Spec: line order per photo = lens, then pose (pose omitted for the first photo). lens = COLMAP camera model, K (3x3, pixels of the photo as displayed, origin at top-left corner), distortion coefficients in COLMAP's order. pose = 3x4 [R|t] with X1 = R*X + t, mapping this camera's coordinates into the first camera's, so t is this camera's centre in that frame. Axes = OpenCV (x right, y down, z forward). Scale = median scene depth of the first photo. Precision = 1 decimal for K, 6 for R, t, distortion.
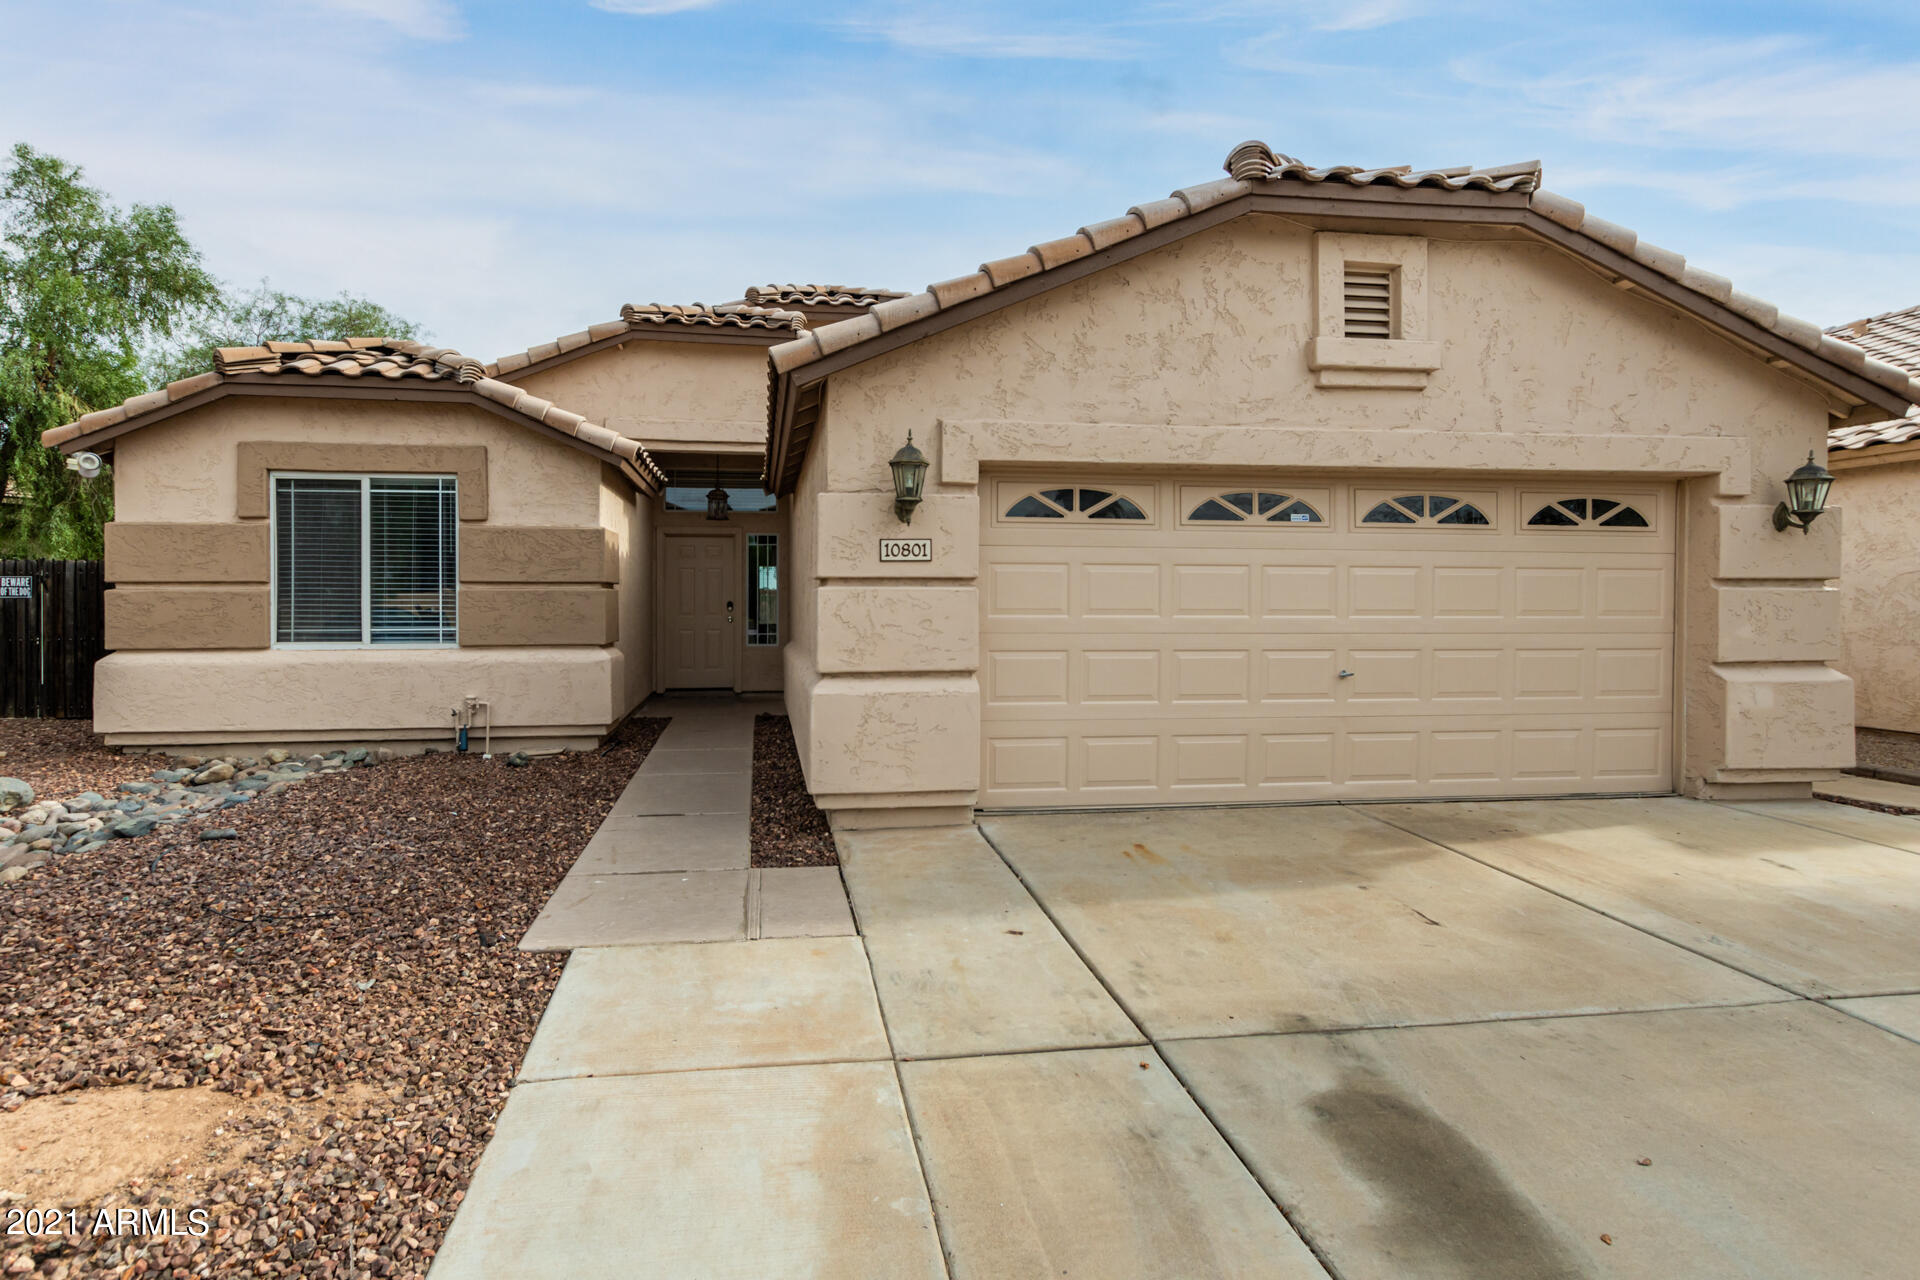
lens RADIAL K [[879.4, 0, 880.9], [0, 879.4, 593.1], [0, 0, 1]] dist [0.003189, -0.002613]
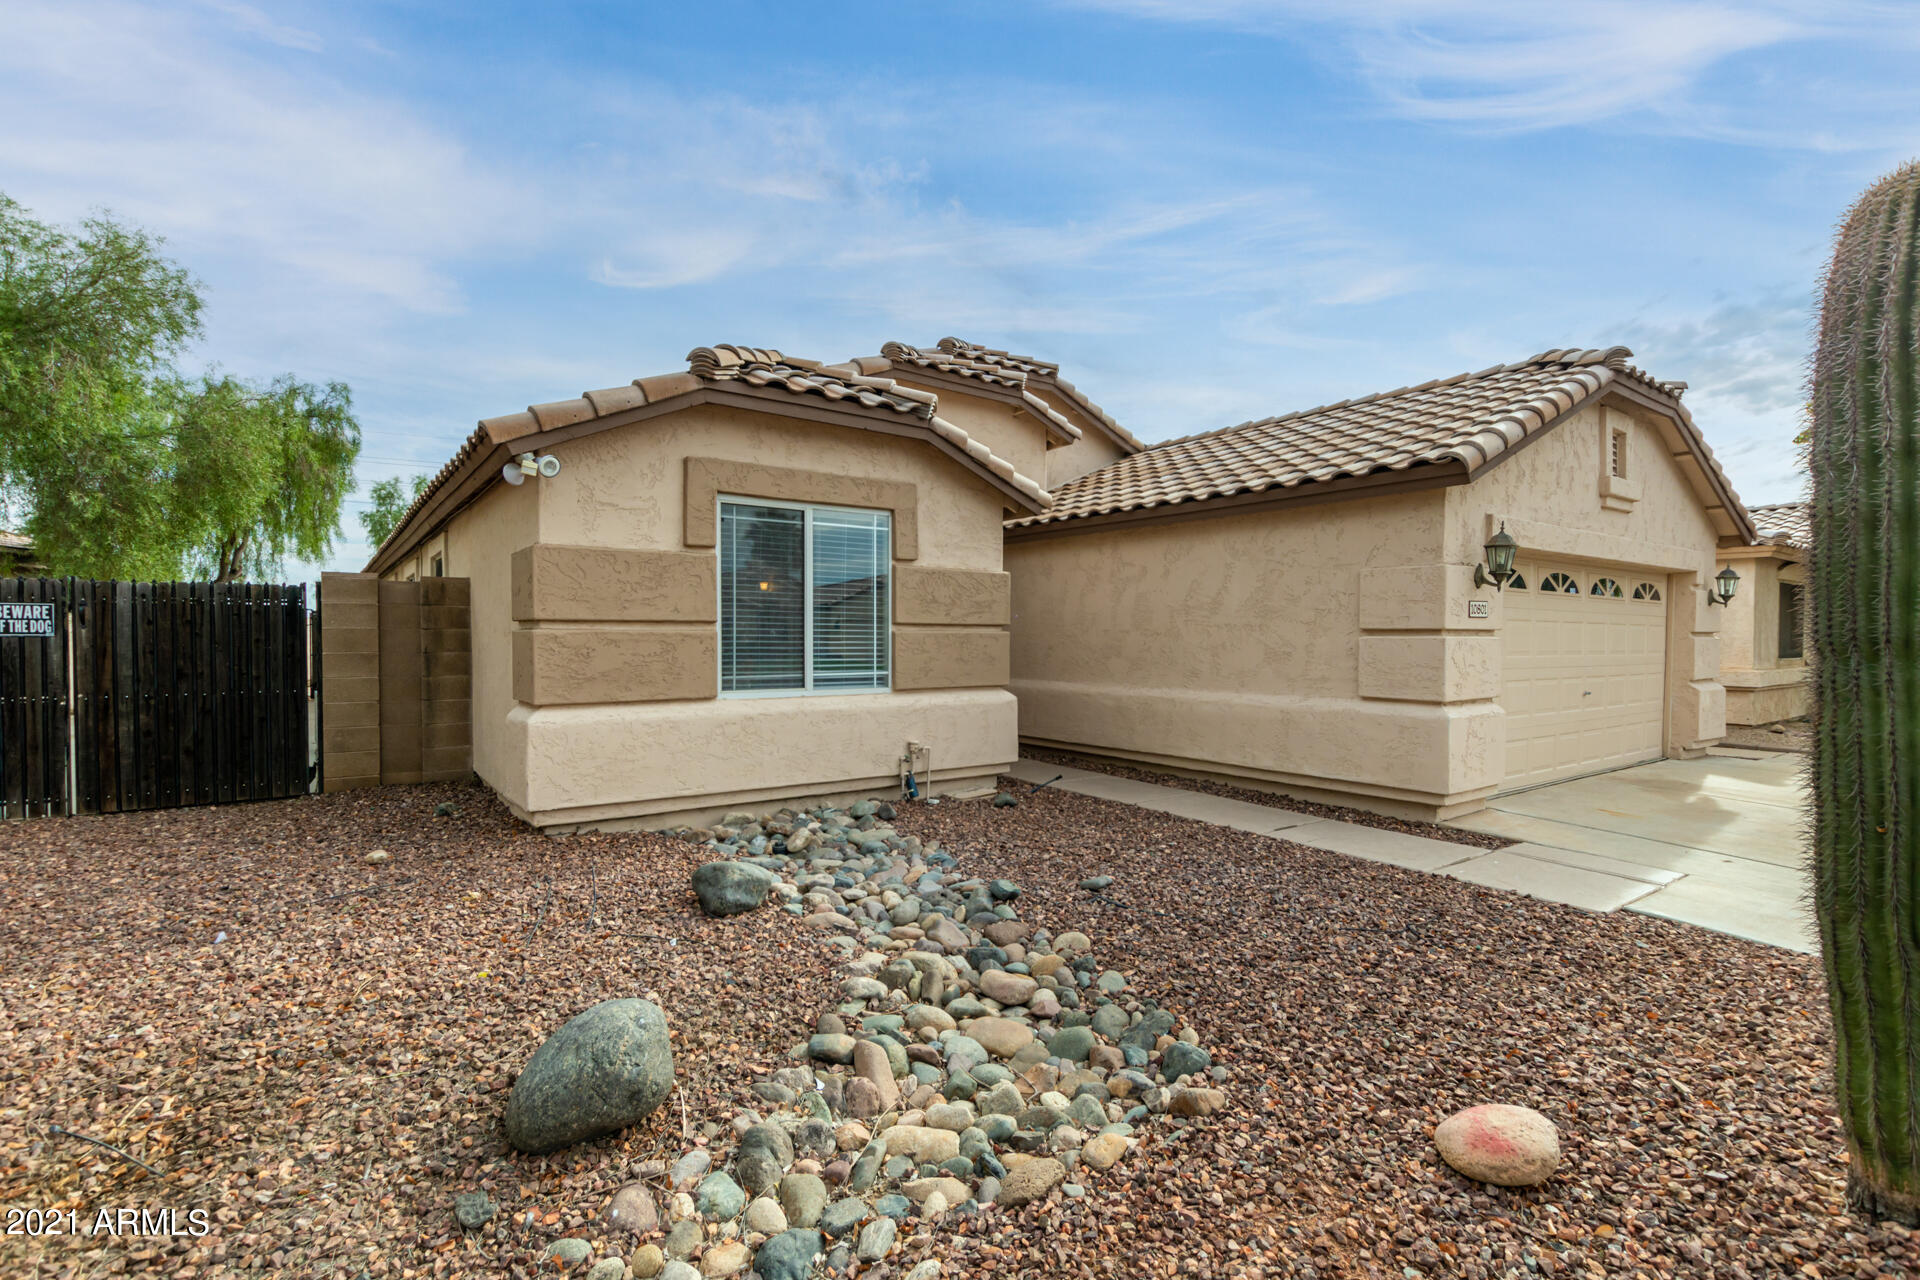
lens RADIAL K [[879.4, 0, 951.3], [0, 879.4, 645.3], [0, 0, 1]] dist [0.003189, -0.002613]
pose [[0.881916, -0.001123, 0.471405, -0.895022], [-0.008538, 0.999795, 0.018356, -0.007289], [-0.471329, -0.020213, 0.881726, 0.124936]]
